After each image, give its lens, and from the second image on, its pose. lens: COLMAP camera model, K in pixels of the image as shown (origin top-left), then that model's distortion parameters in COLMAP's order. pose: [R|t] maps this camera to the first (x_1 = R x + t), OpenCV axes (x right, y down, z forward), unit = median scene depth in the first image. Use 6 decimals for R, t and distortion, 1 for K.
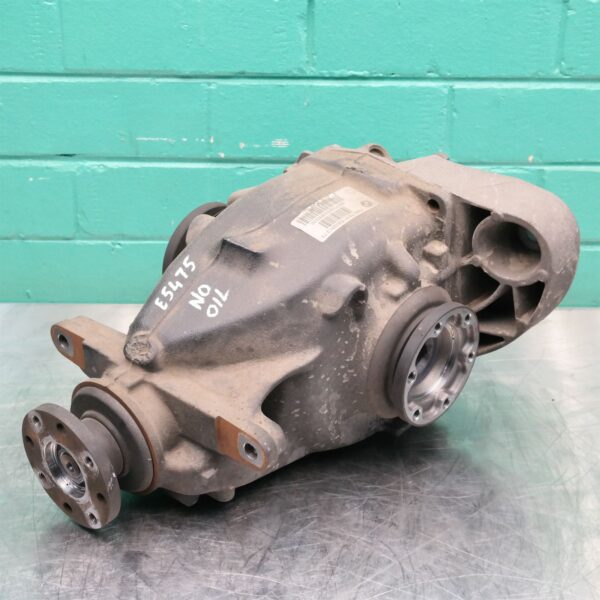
lens RADIAL K [[1147.6, 0, 300.0], [0, 1147.6, 300.0], [0, 0, 1]] dist [0.015863, 0.048388]
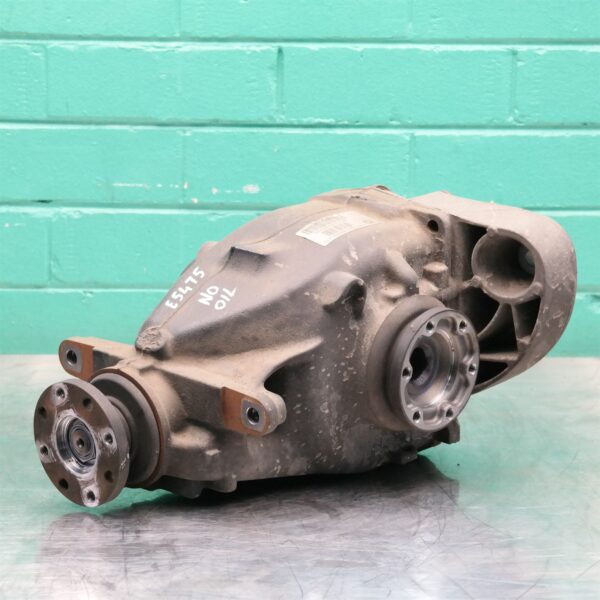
lens RADIAL K [[2083.2, 0, 300.0], [0, 2083.2, 300.0], [0, 0, 1]] dist [0.346899, 0.449904]
pose [[0.999581, 0.008993, -0.027509, 0.050269], [-0.016040, 0.963307, -0.267923, 0.515287], [0.024090, 0.268252, 0.963047, -0.851517]]
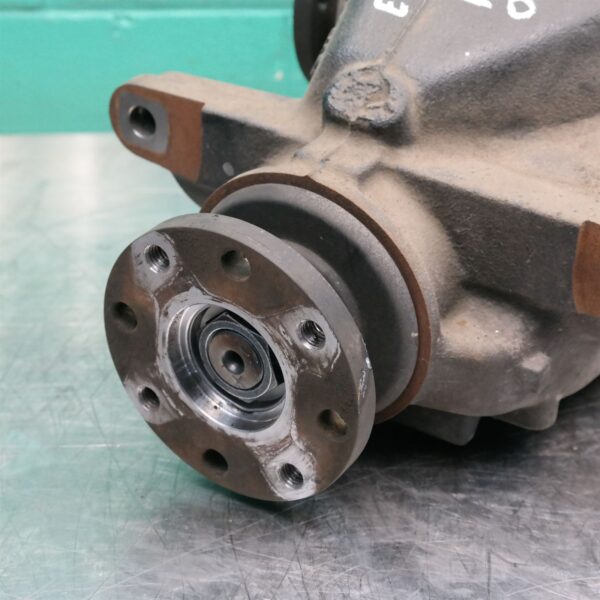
lens RADIAL K [[1380.2, 0, 300.0], [0, 1380.2, 300.0], [0, 0, 1]] dist [0.050952, 0.427997]
pose [[0.988198, -0.045924, 0.146133, -0.244833], [0.045963, 0.998938, 0.003114, 0.118070], [-0.146120, 0.003640, 0.989260, 0.463003]]
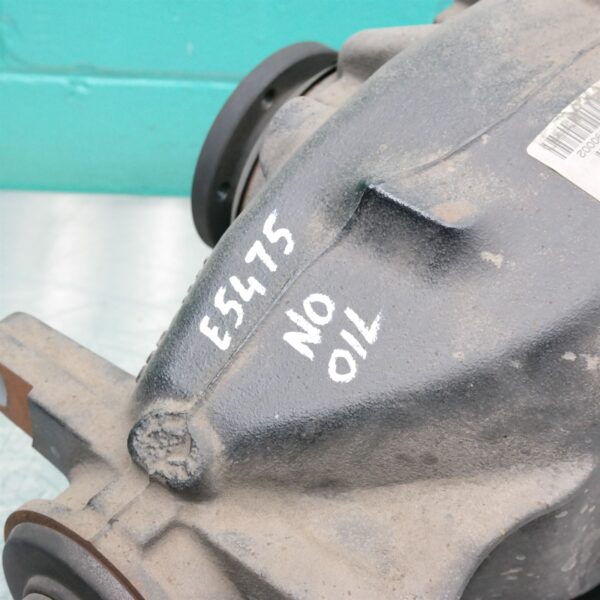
lens RADIAL K [[1380.2, 0, 300.0], [0, 1380.2, 300.0], [0, 0, 1]] dist [0.050952, 0.427997]
pose [[0.999154, 0.023987, 0.033409, -0.107658], [-0.030385, 0.977957, 0.206585, -0.116686], [-0.027717, -0.207426, 0.977858, 0.503187]]
